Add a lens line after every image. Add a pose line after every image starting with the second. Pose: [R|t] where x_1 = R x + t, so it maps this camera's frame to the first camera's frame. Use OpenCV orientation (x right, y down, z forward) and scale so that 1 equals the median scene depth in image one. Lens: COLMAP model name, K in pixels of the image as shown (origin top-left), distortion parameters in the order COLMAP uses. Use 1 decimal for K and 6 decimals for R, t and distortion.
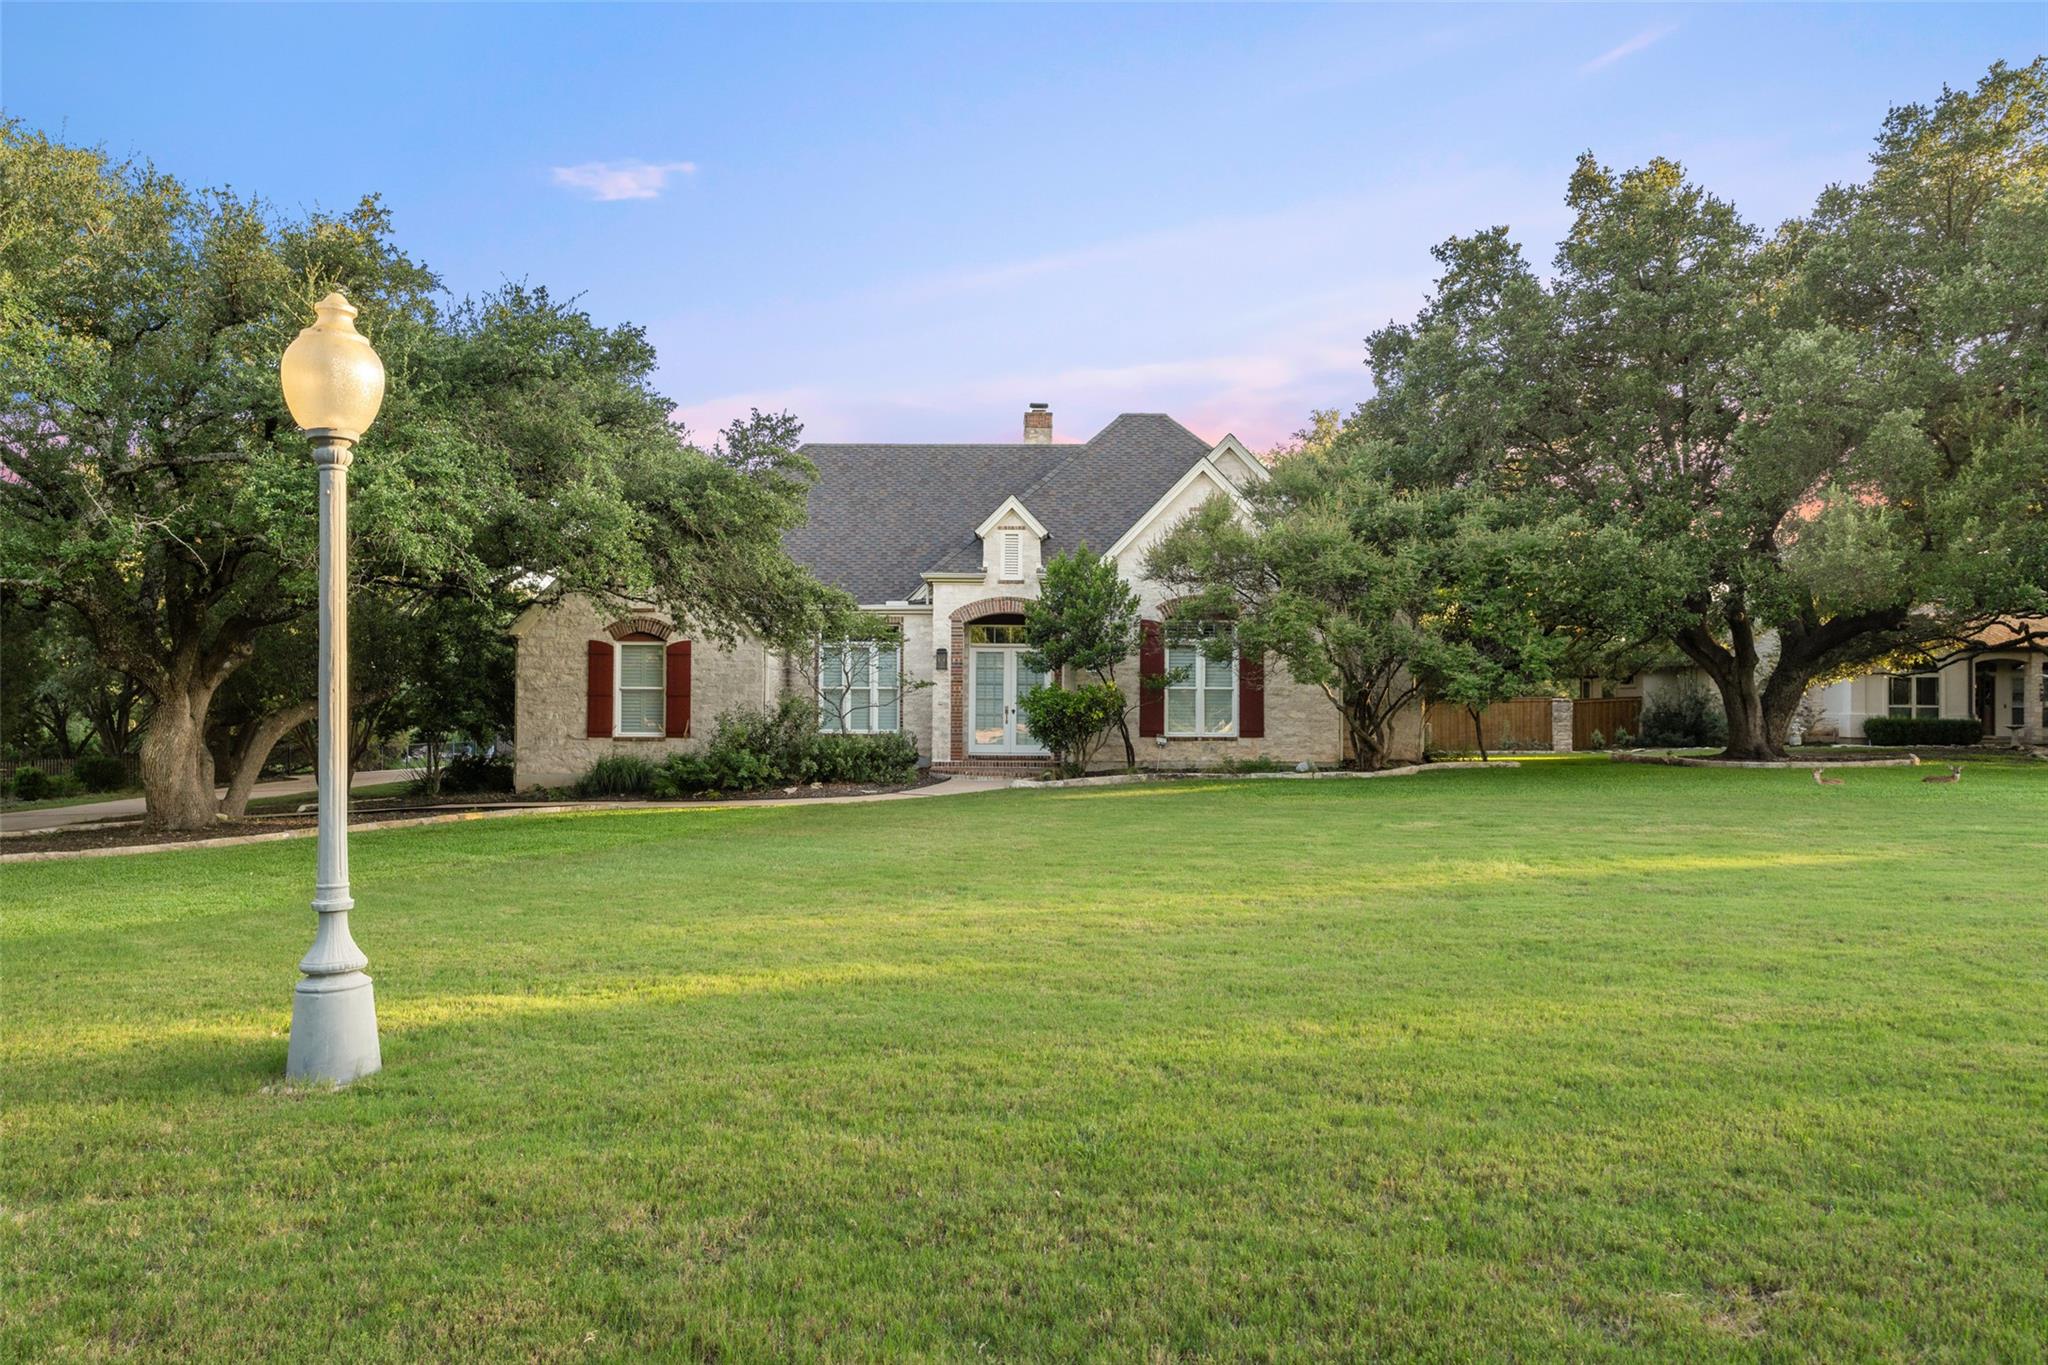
lens RADIAL K [[1348.4, 0, 1023.5], [0, 1348.4, 676.0], [0, 0, 1]] dist [0.004251, 0.004435]
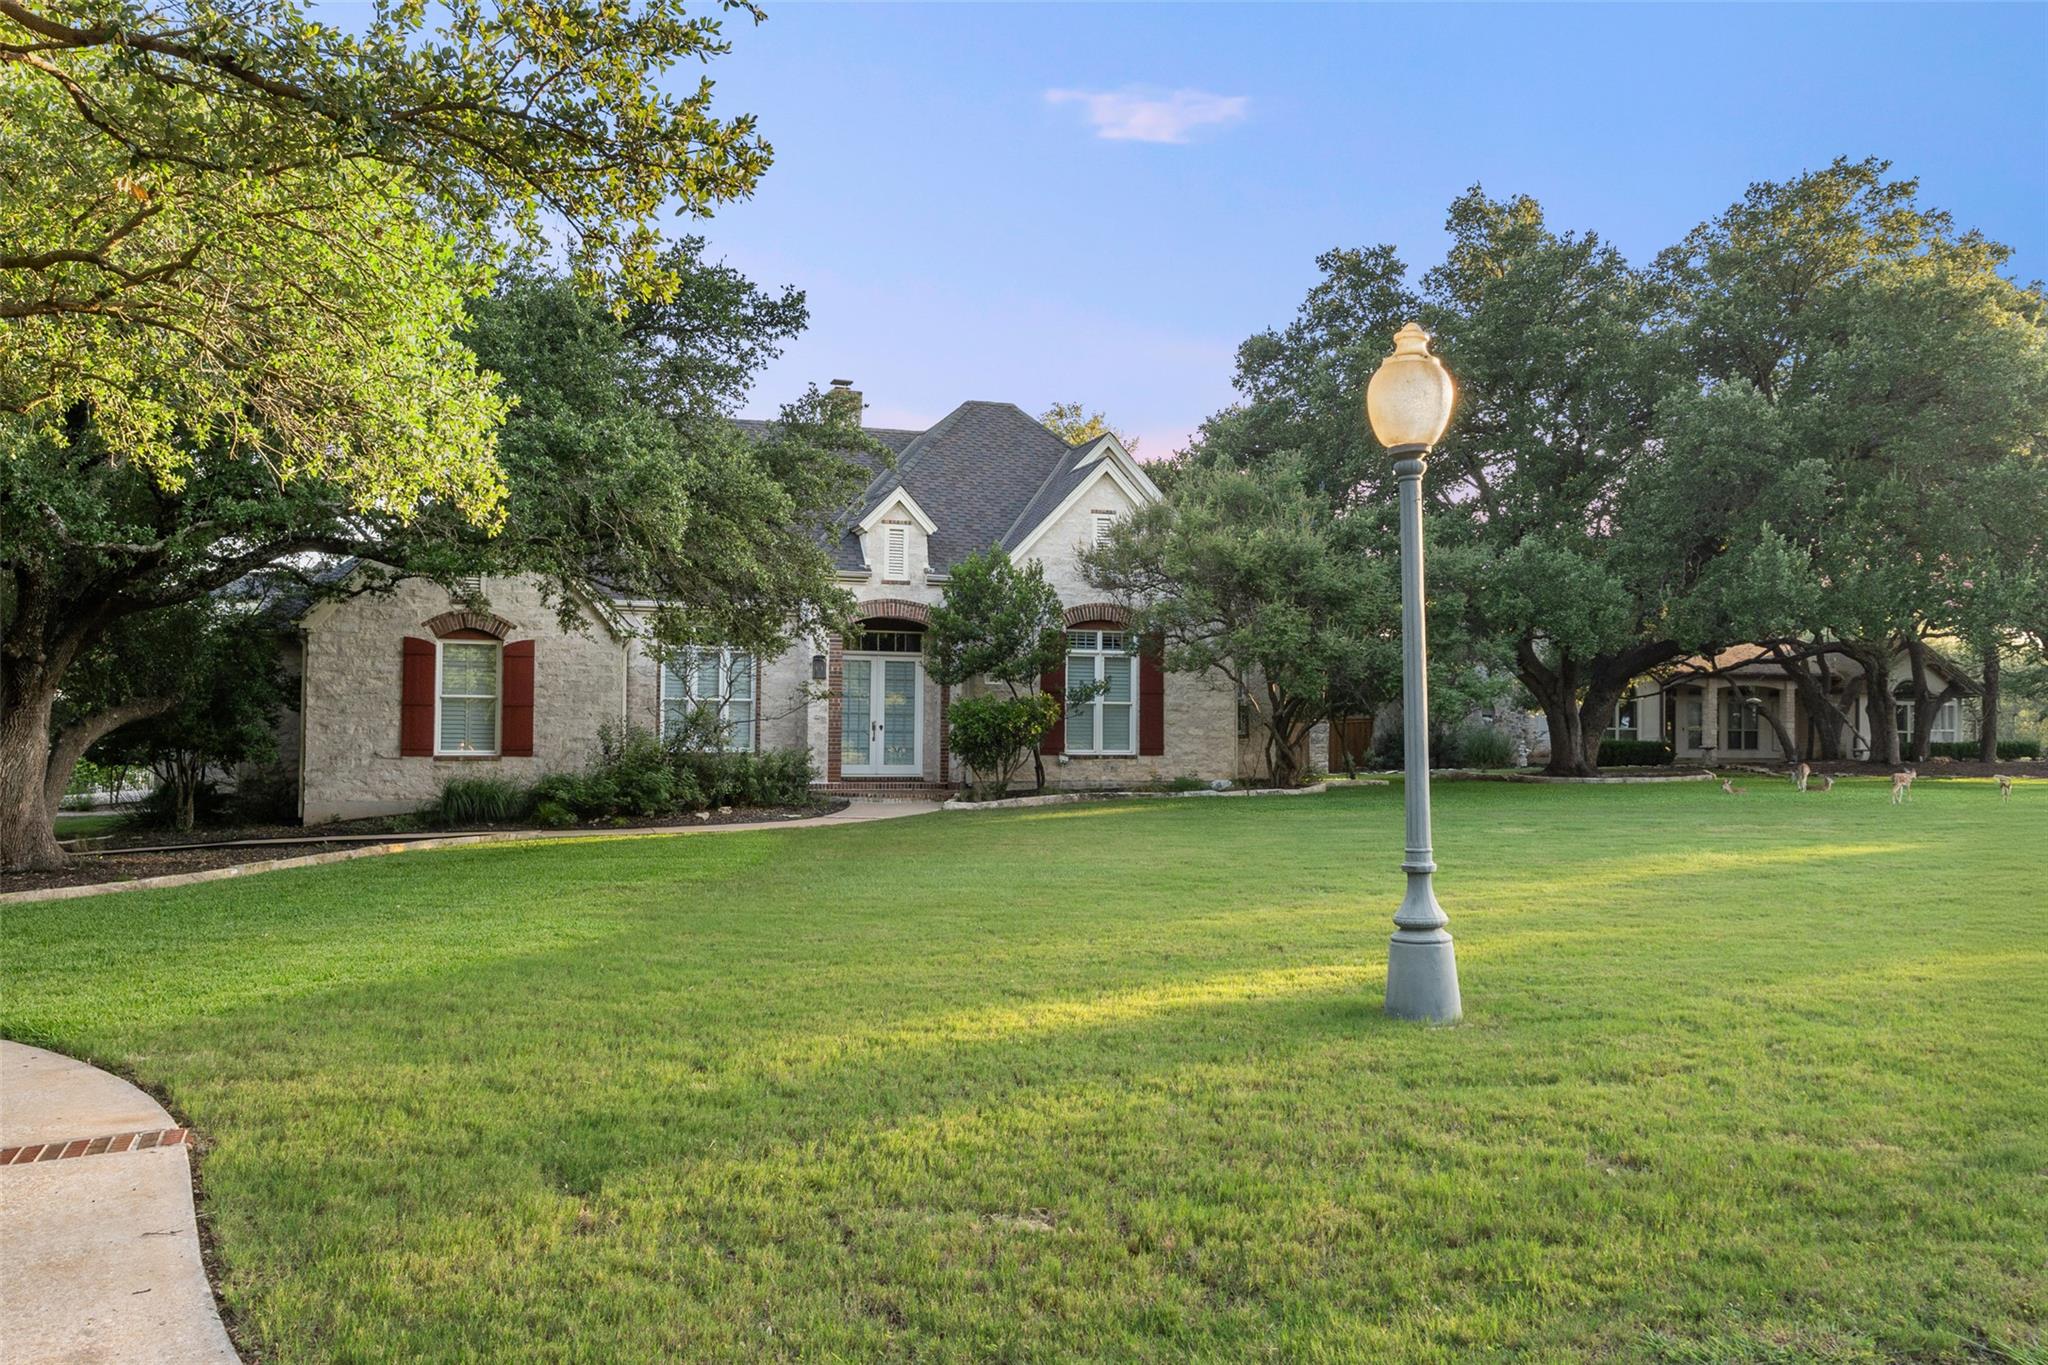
lens RADIAL K [[1601.8, 0, 1024.2], [0, 1601.8, 687.8], [0, 0, 1]] dist [-0.002583, -0.003036]
pose [[0.945462, 0.012296, 0.325501, -0.282397], [-0.010205, 0.999915, -0.008132, 0.008195], [-0.325573, 0.004366, 0.945507, -0.033266]]
